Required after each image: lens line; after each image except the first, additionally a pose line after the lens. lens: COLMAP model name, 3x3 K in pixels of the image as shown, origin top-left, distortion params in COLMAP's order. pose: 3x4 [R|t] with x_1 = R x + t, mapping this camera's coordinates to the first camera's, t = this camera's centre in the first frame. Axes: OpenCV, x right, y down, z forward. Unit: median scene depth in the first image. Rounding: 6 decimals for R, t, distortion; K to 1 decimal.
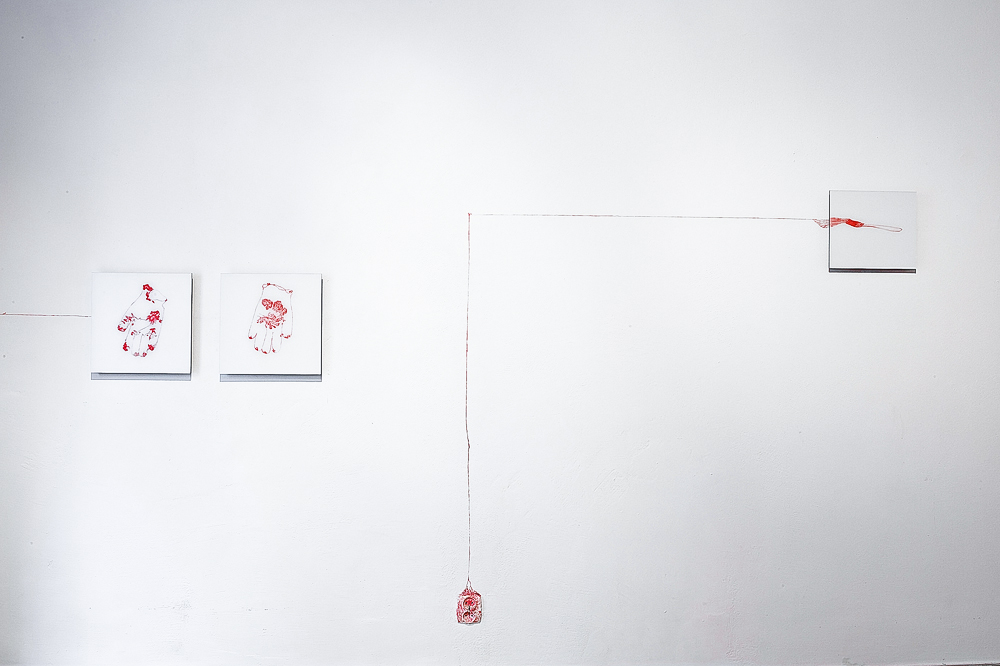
lens RADIAL K [[805.0, 0, 500.4], [0, 805.0, 330.0], [0, 0, 1]] dist [0.001805, -0.000333]
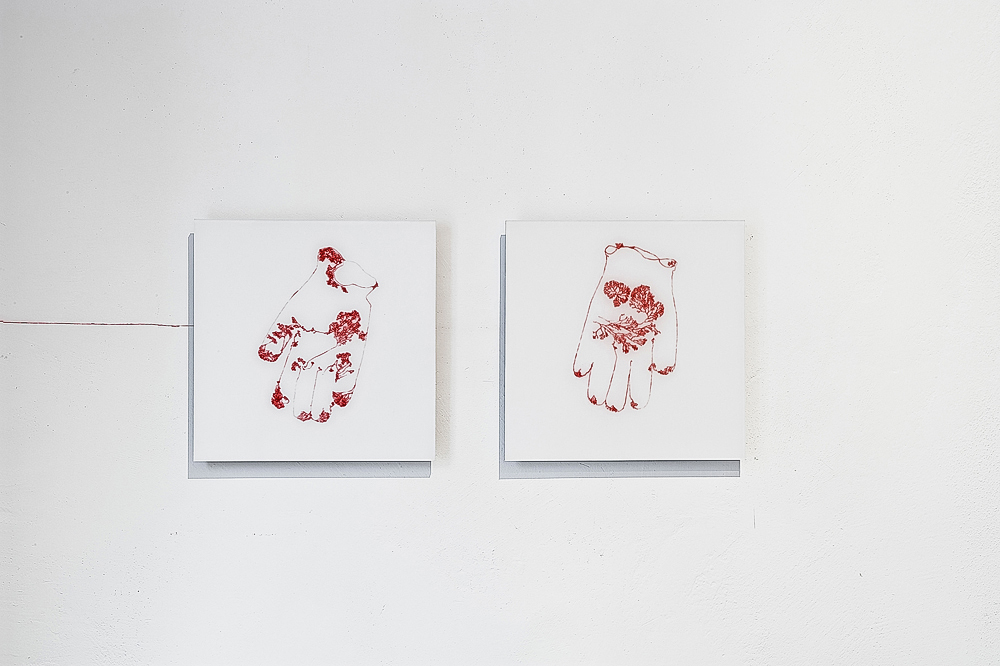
lens RADIAL K [[1523.3, 0, 499.8], [0, 1523.3, 333.8], [0, 0, 1]] dist [0.020971, 0.000000]
pose [[0.998691, -0.007170, 0.050651, -0.390967], [0.007393, 0.999964, -0.004218, -0.008194], [-0.050619, 0.004587, 0.998707, 0.209741]]
